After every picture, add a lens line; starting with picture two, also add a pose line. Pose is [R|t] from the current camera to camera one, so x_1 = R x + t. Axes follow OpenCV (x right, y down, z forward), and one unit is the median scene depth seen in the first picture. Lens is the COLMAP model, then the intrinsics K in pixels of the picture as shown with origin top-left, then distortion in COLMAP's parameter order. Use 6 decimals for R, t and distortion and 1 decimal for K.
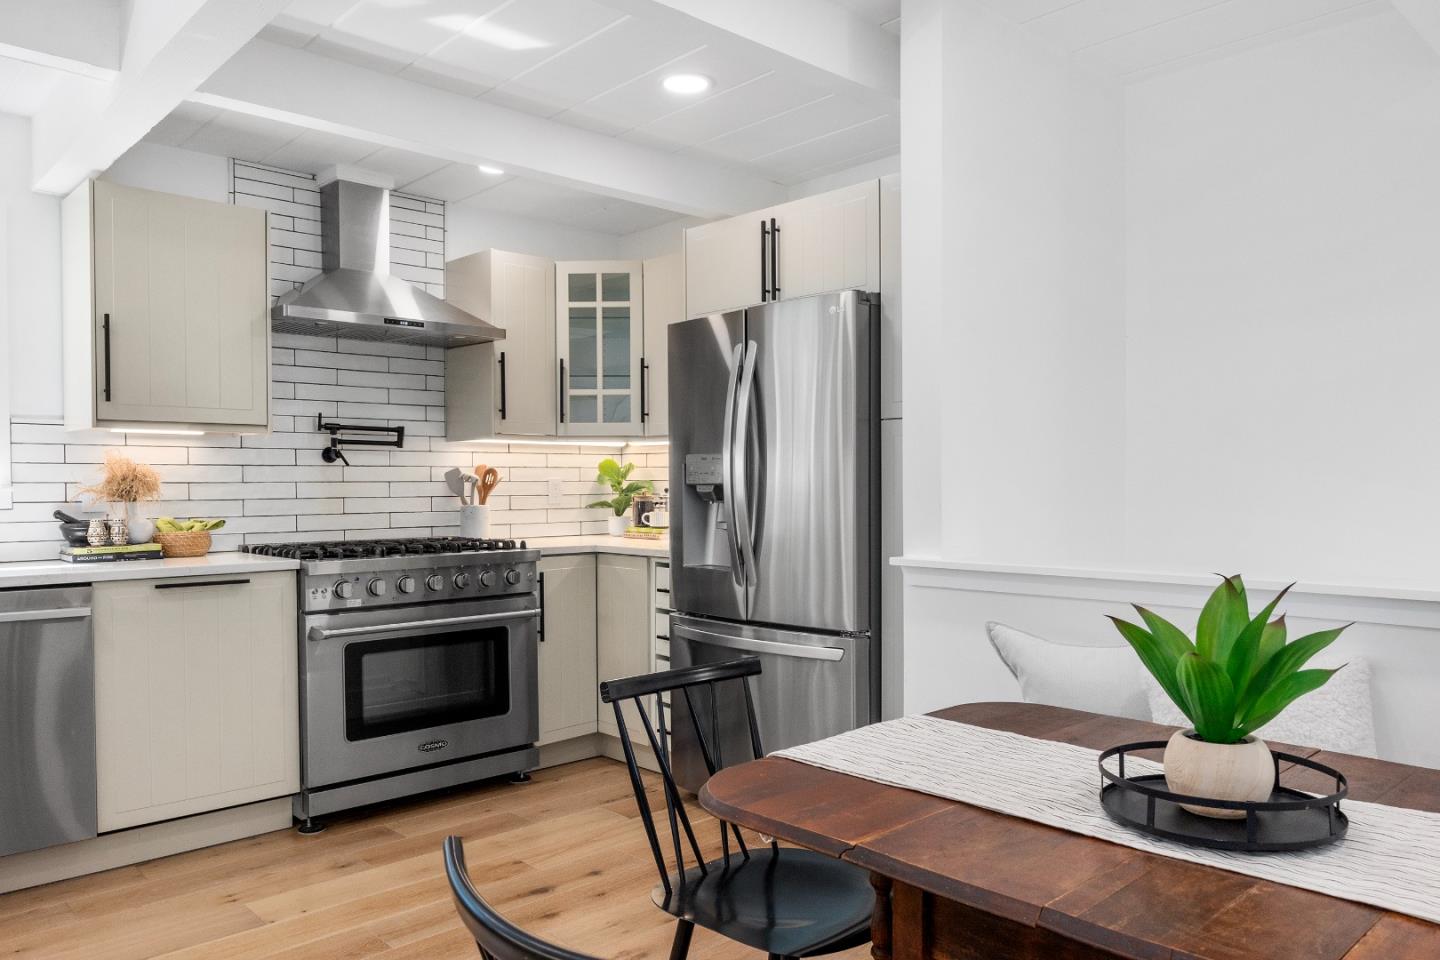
lens RADIAL K [[1033.3, 0, 720.0], [0, 1033.3, 480.0], [0, 0, 1]] dist [0.000259, 0.000175]
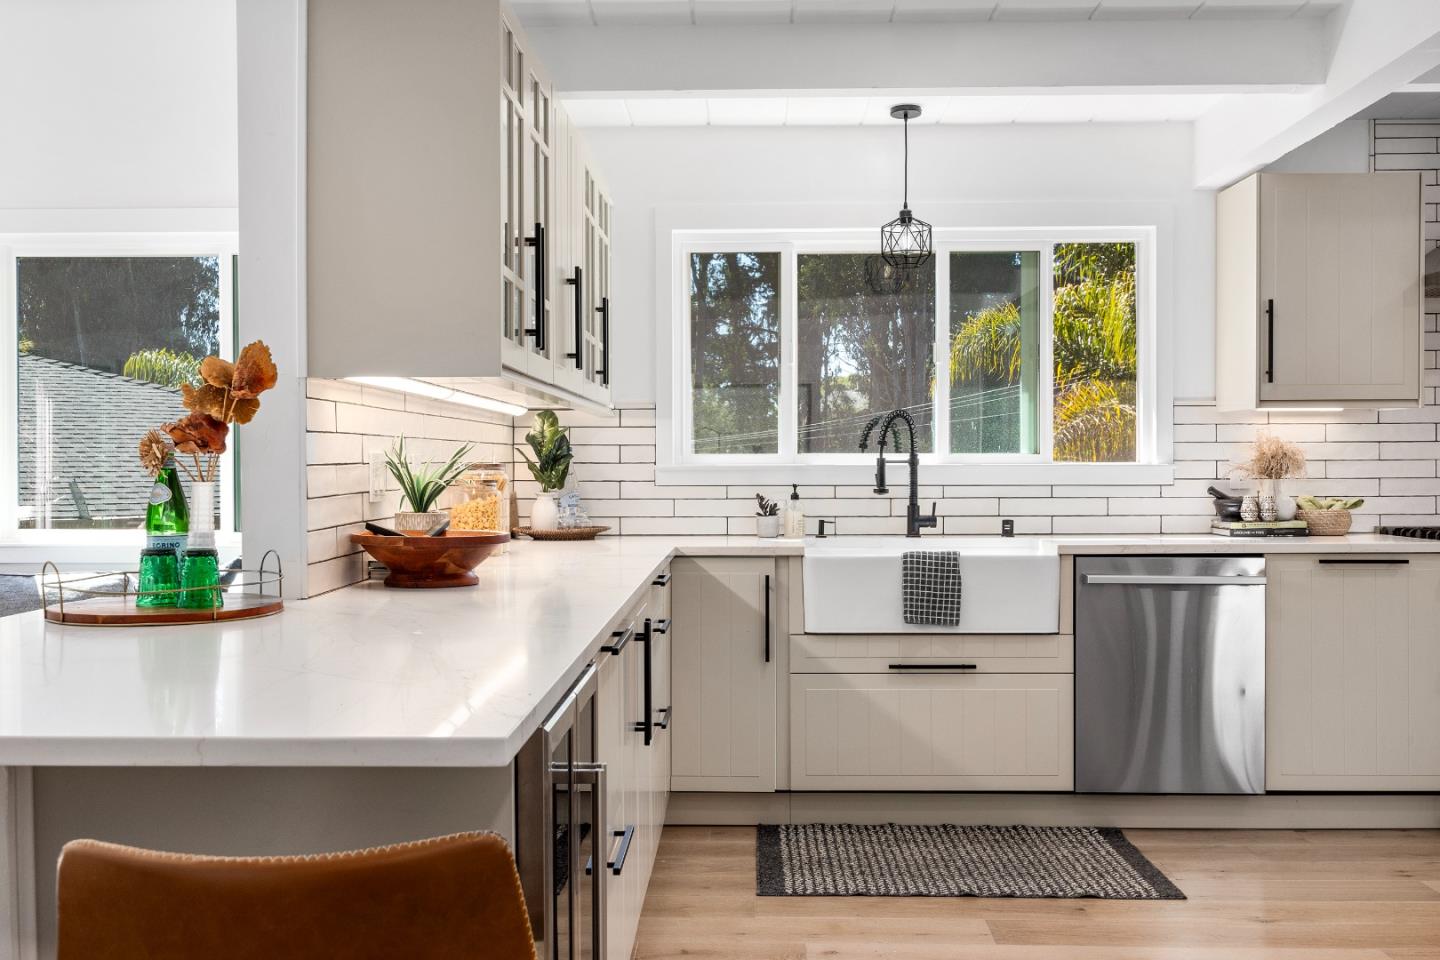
lens RADIAL K [[1389.0, 0, 720.0], [0, 1389.0, 480.0], [0, 0, 1]] dist [-0.005058, 0.002240]
pose [[0.714154, 0.007639, -0.699947, -0.005591], [0.003947, 0.999881, 0.014939, -0.000737], [0.699978, -0.013431, 0.714038, -0.365565]]
